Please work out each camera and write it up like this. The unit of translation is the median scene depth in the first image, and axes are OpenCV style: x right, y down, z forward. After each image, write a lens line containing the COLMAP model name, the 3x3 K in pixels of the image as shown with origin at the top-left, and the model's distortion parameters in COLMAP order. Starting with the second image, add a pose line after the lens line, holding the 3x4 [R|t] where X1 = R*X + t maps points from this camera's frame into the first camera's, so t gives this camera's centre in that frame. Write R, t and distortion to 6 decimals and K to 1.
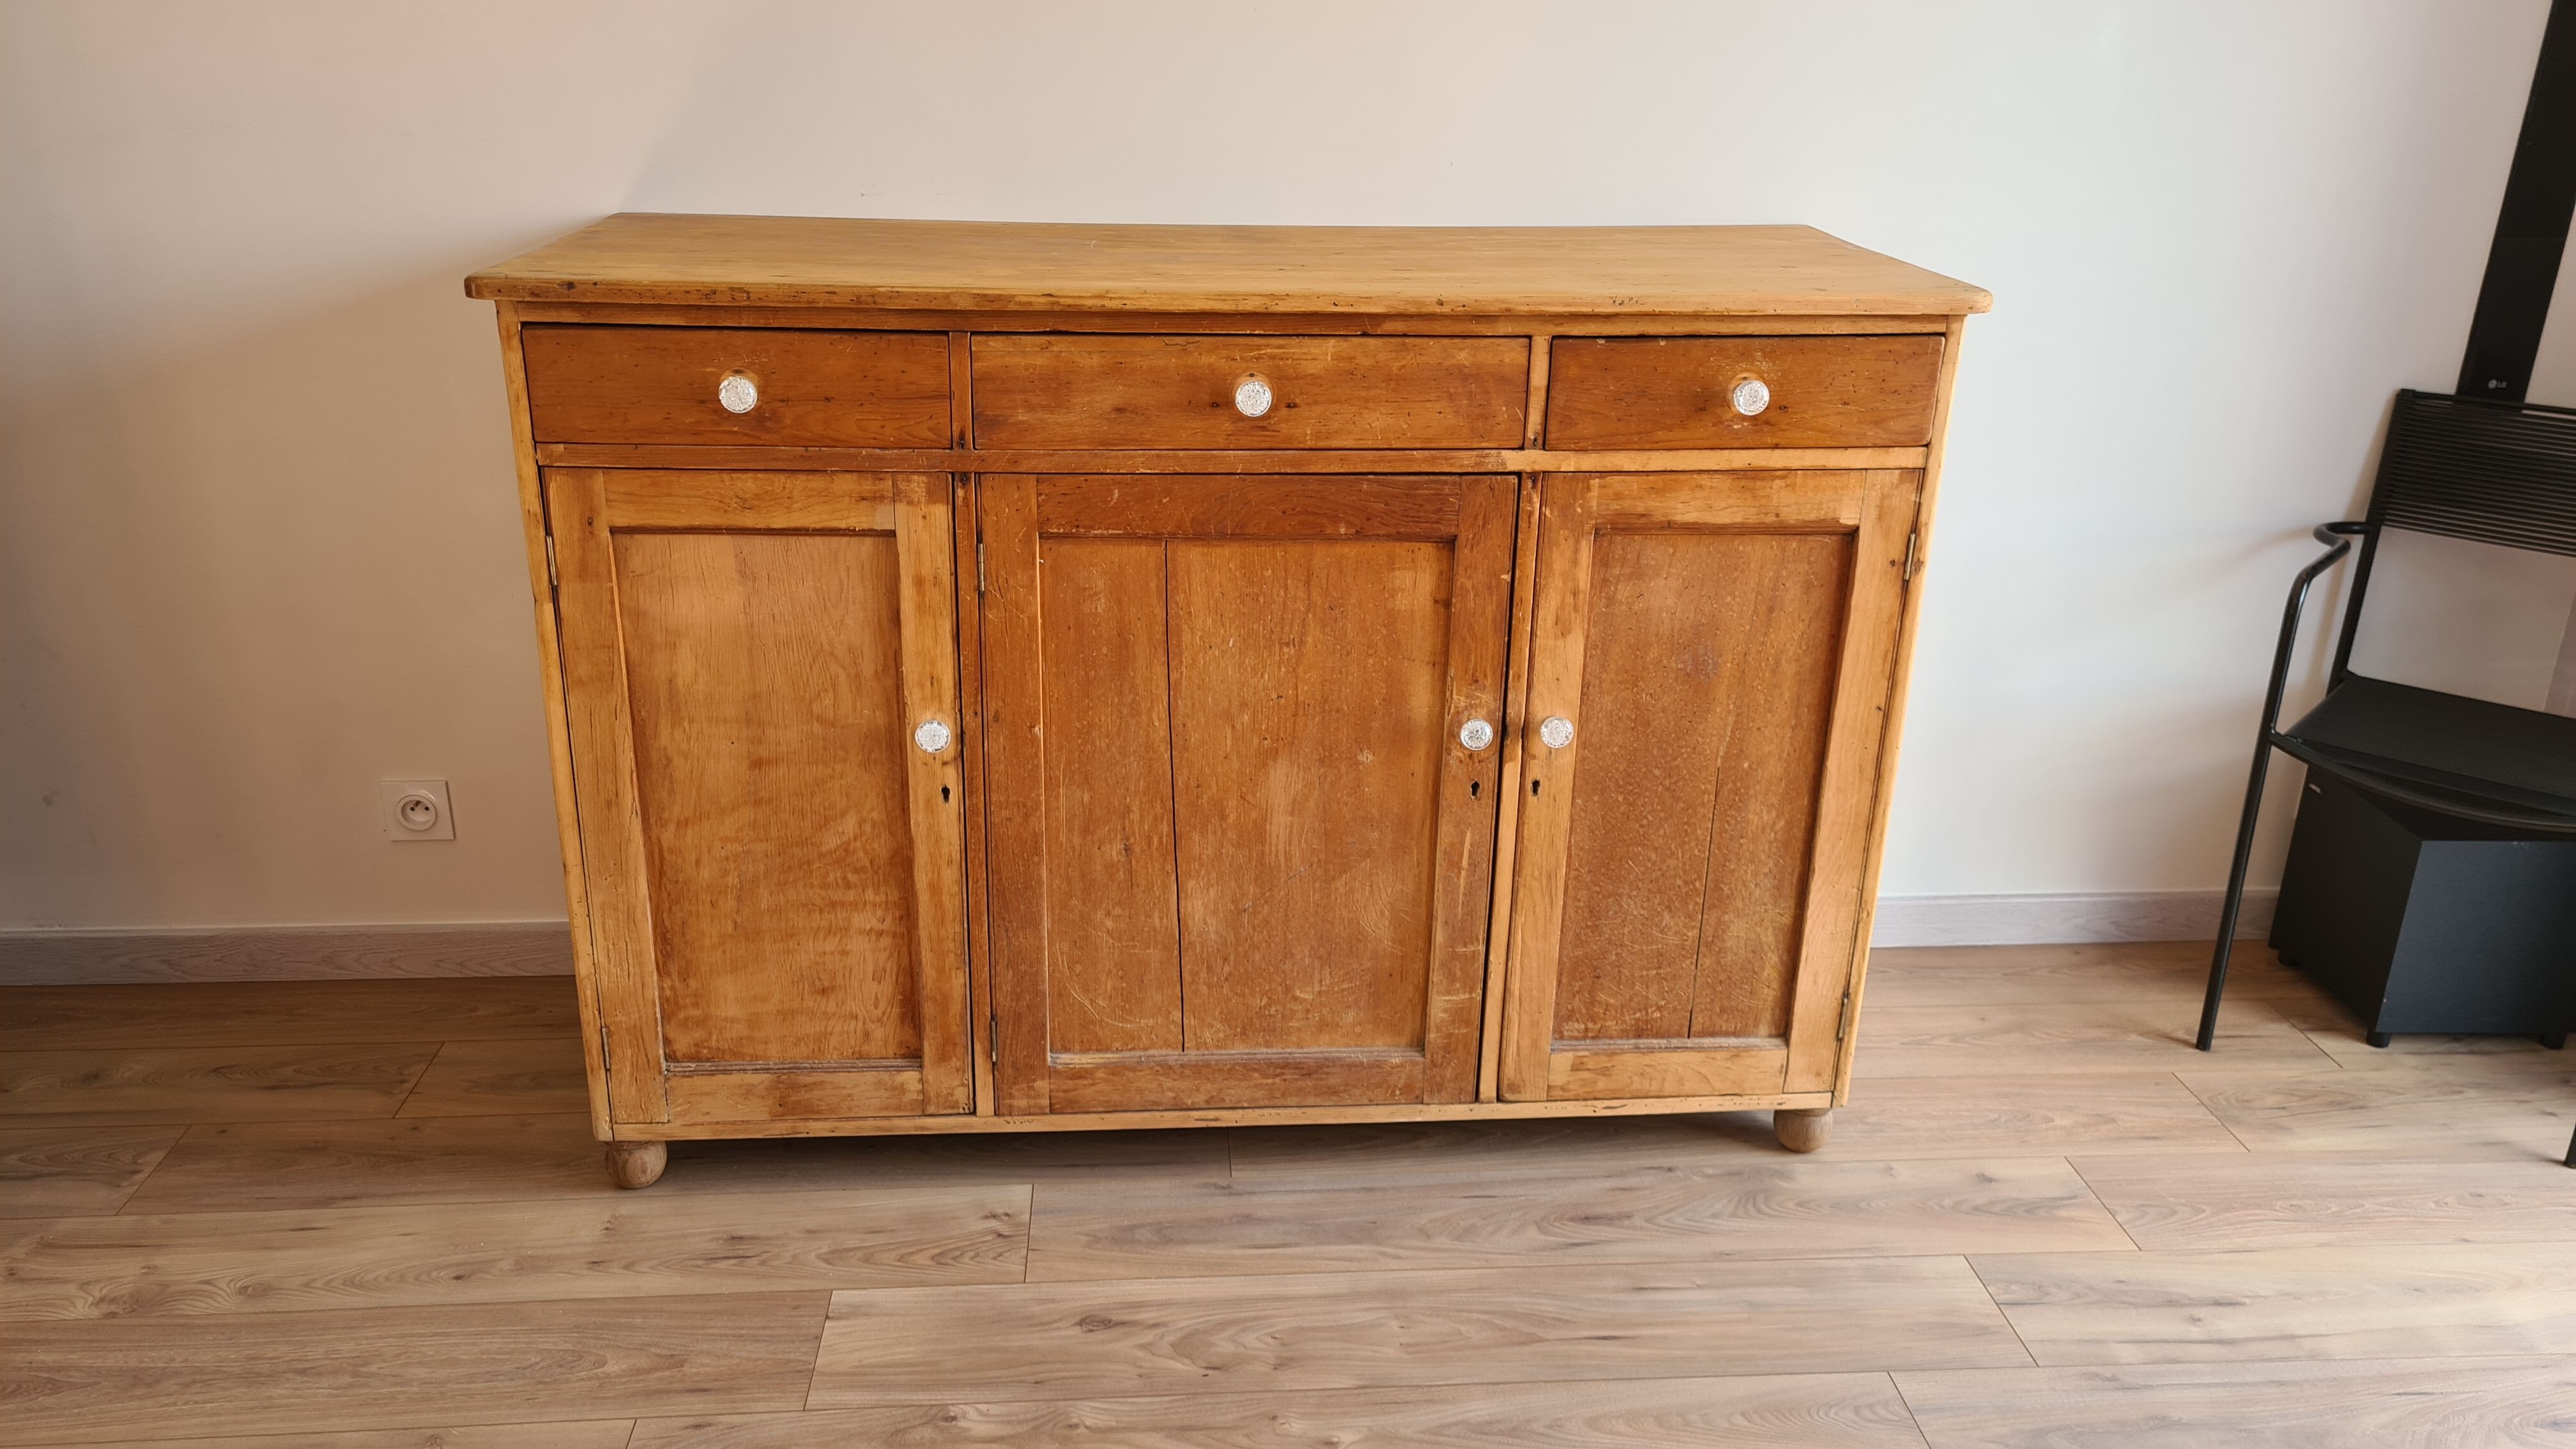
lens RADIAL K [[1934.8, 0, 1296.4], [0, 1934.8, 751.1], [0, 0, 1]] dist [0.053108, -0.041173]
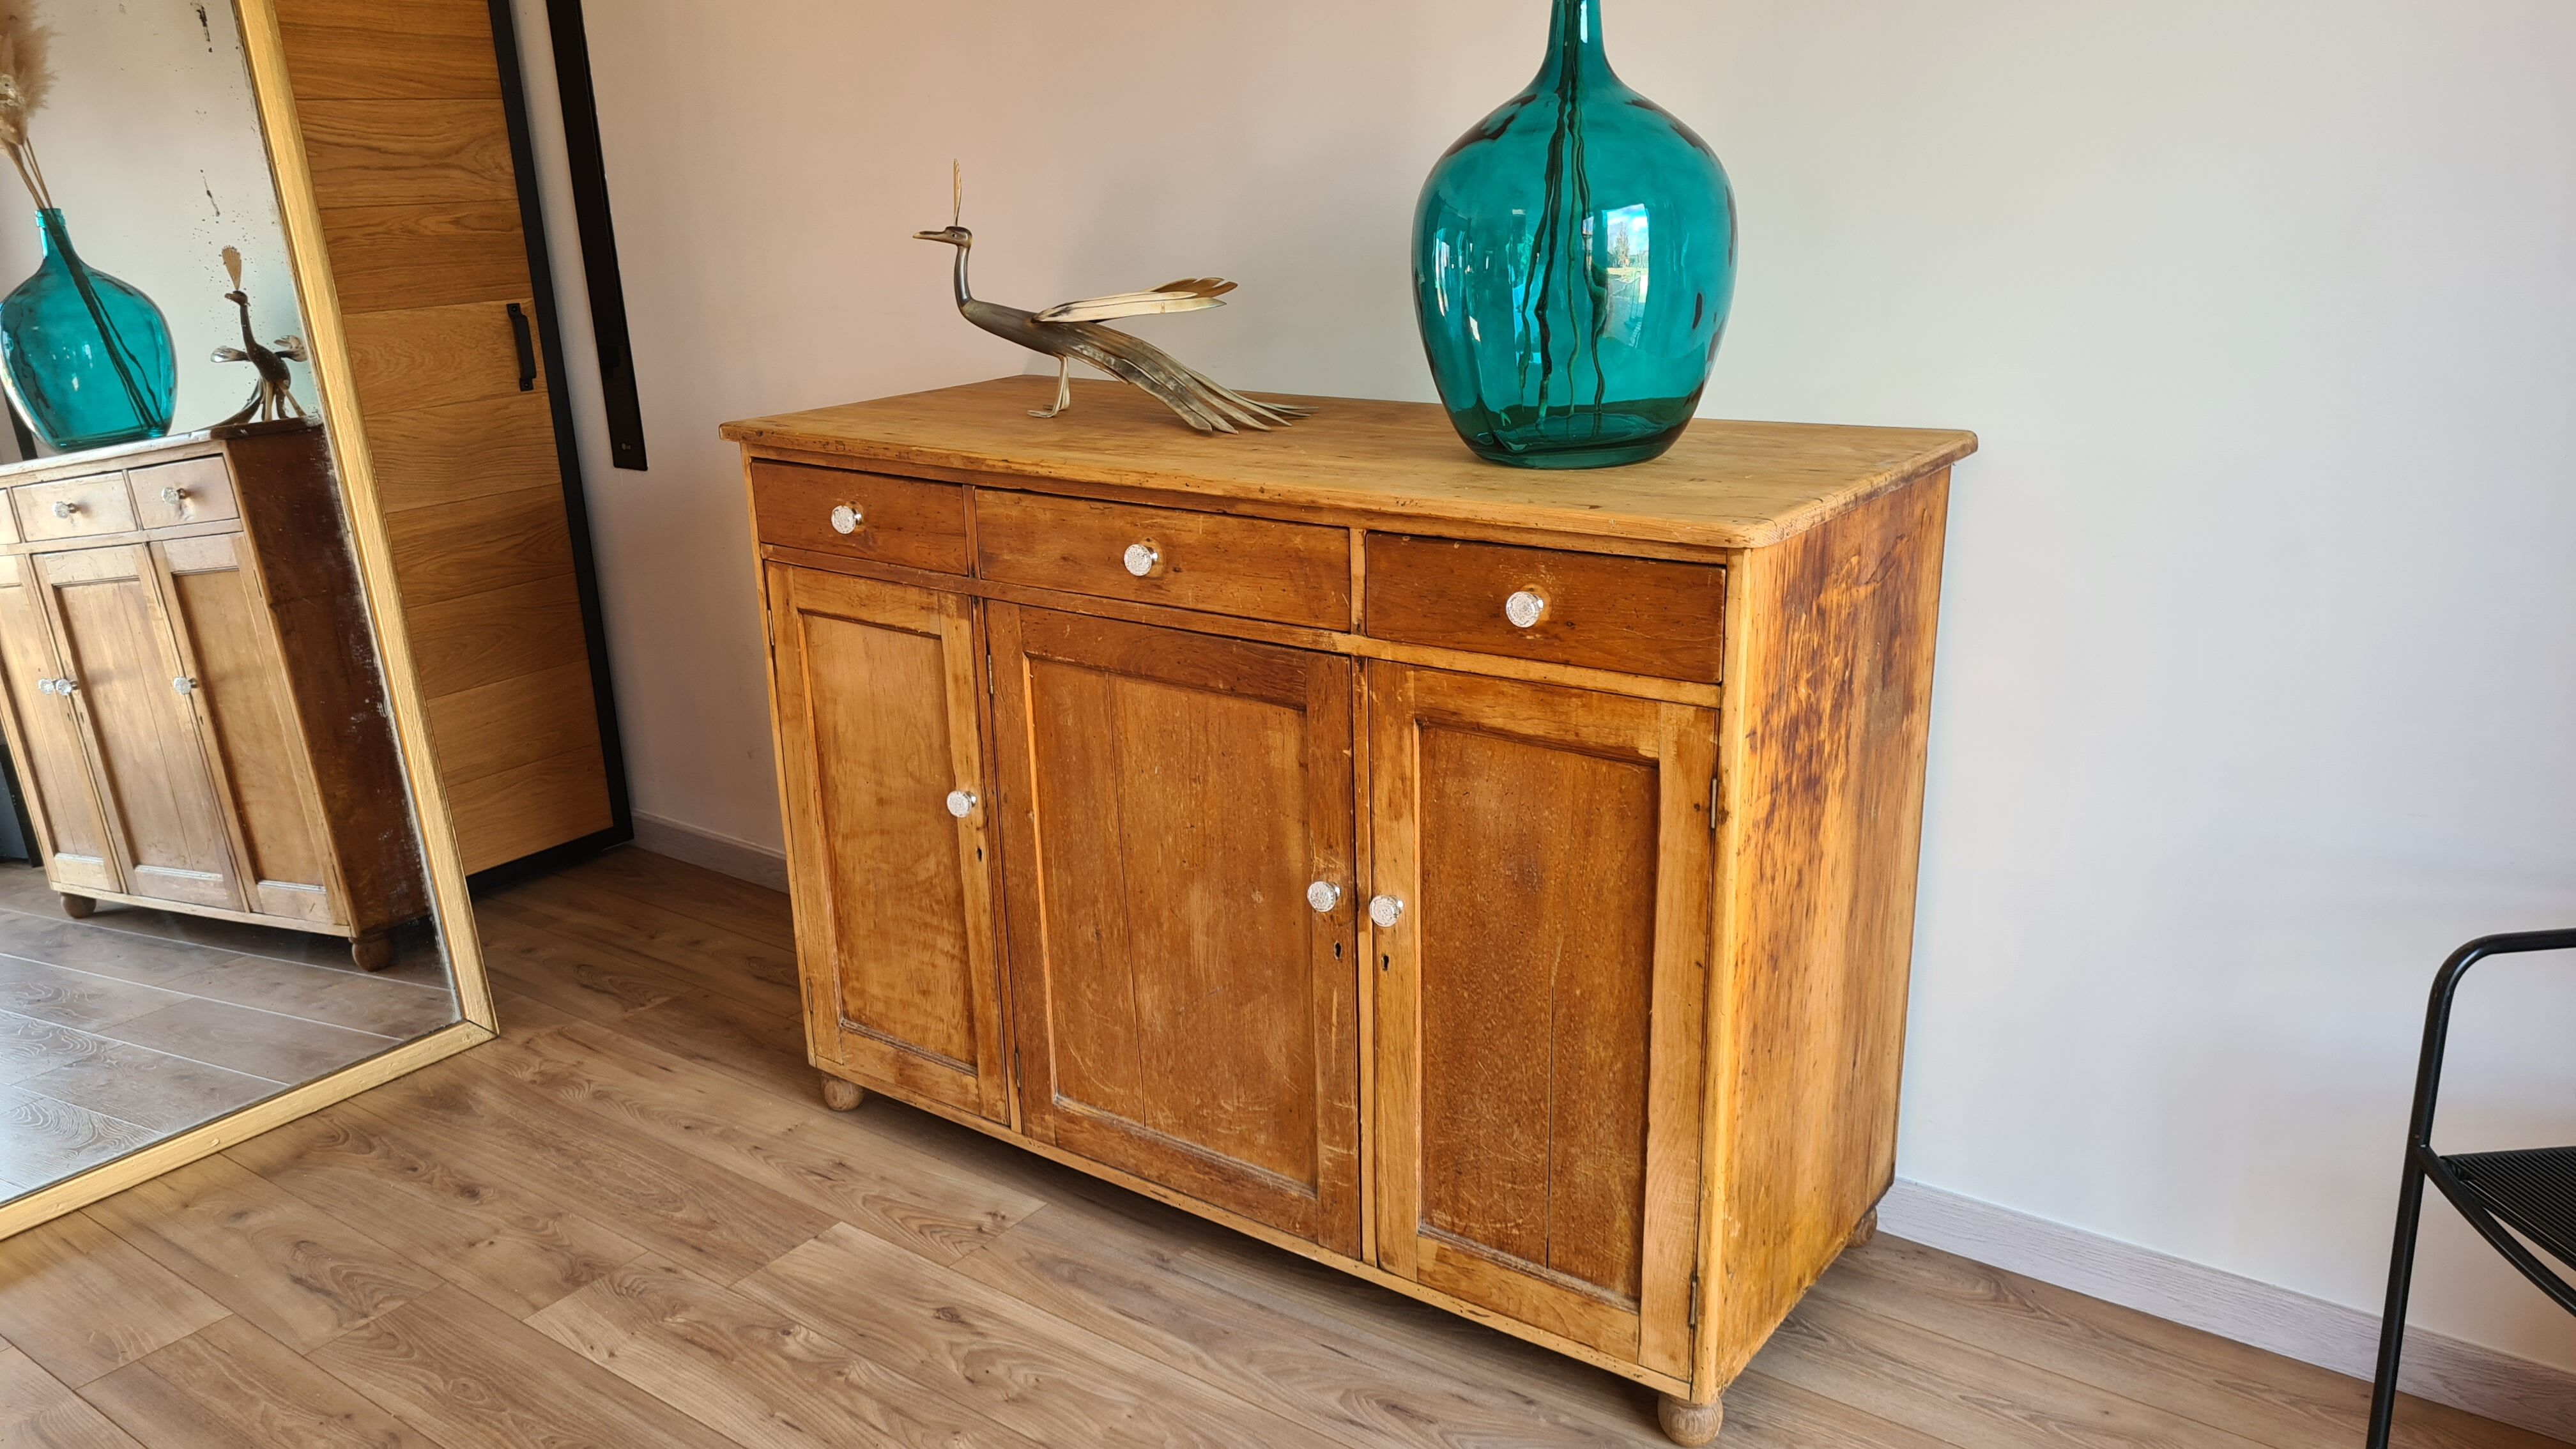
lens RADIAL K [[1934.8, 0, 1285.6], [0, 1934.8, 740.6], [0, 0, 1]] dist [0.053108, -0.041173]
pose [[0.750647, 0.156567, -0.641884, 0.732845], [-0.194098, 0.980905, 0.012273, -0.099786], [0.631549, 0.115376, 0.766703, 0.174966]]
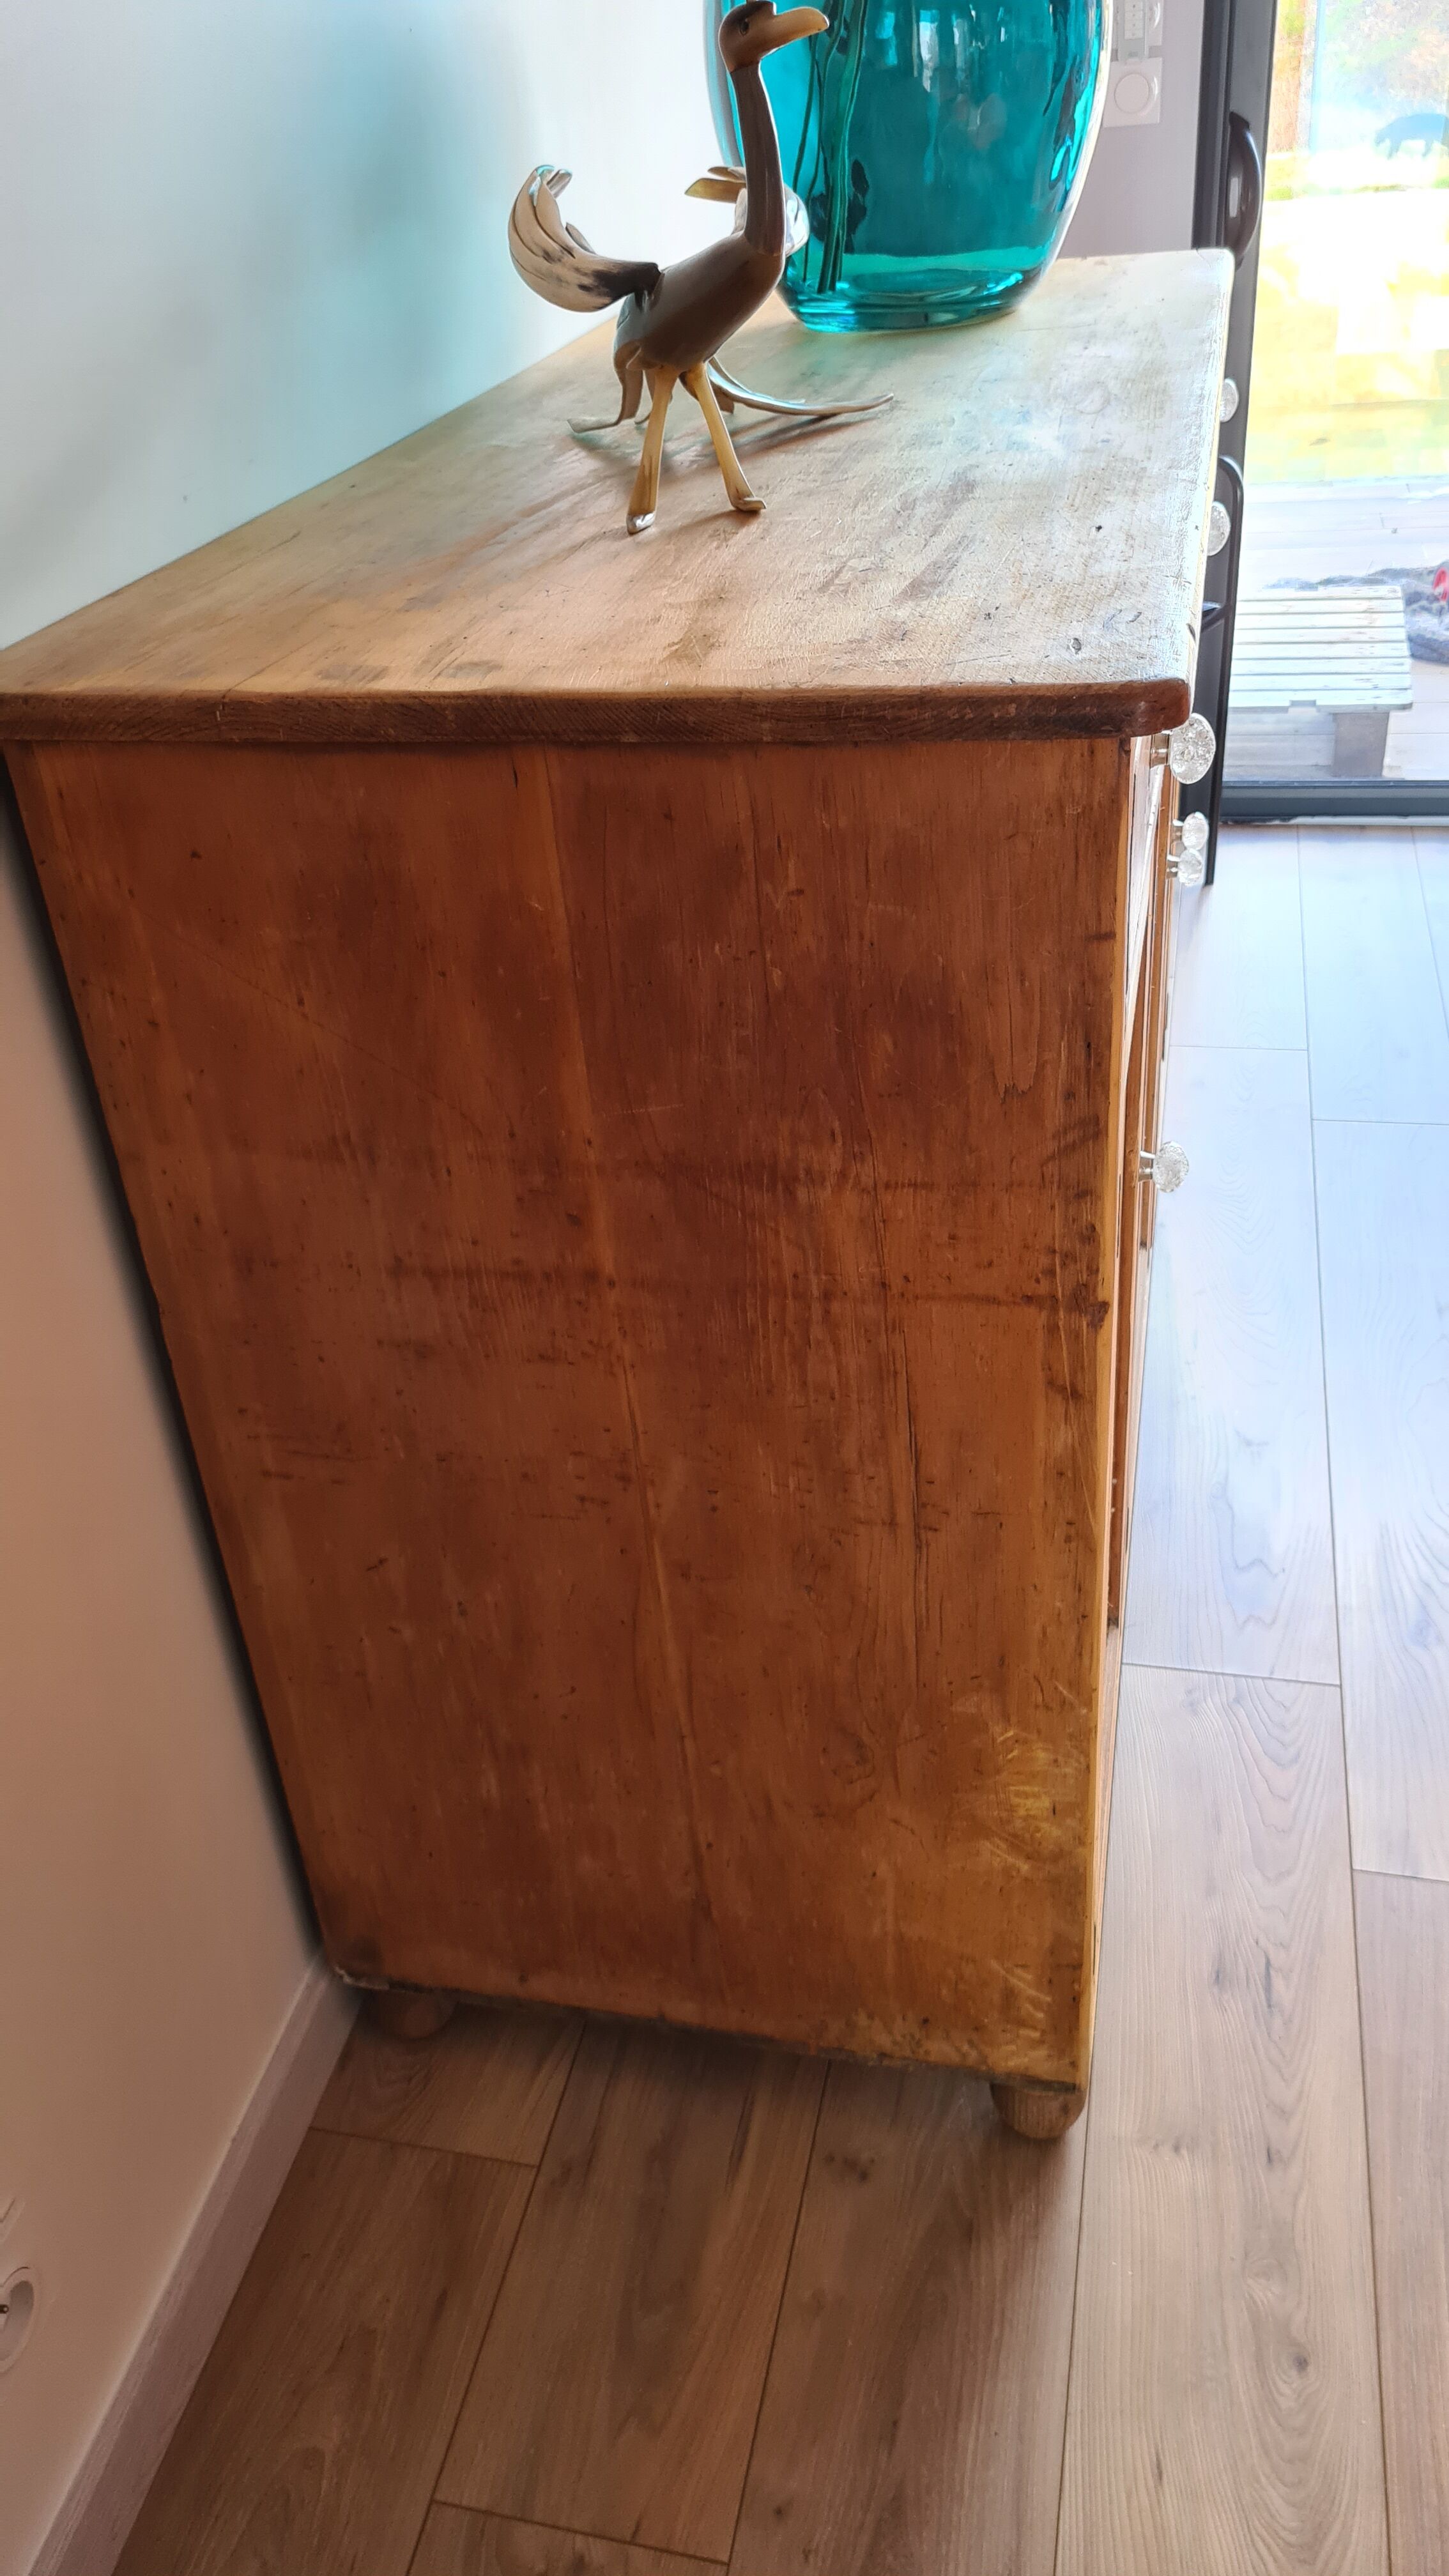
lens RADIAL K [[1934.8, 0, 704.5], [0, 1934.8, 1265.5], [0, 0, 1]] dist [0.053108, -0.041173]
pose [[0.300030, -0.547769, 0.780981, -0.760424], [0.424422, 0.809855, 0.404970, -0.313708], [-0.854311, 0.209962, 0.475466, 0.799765]]
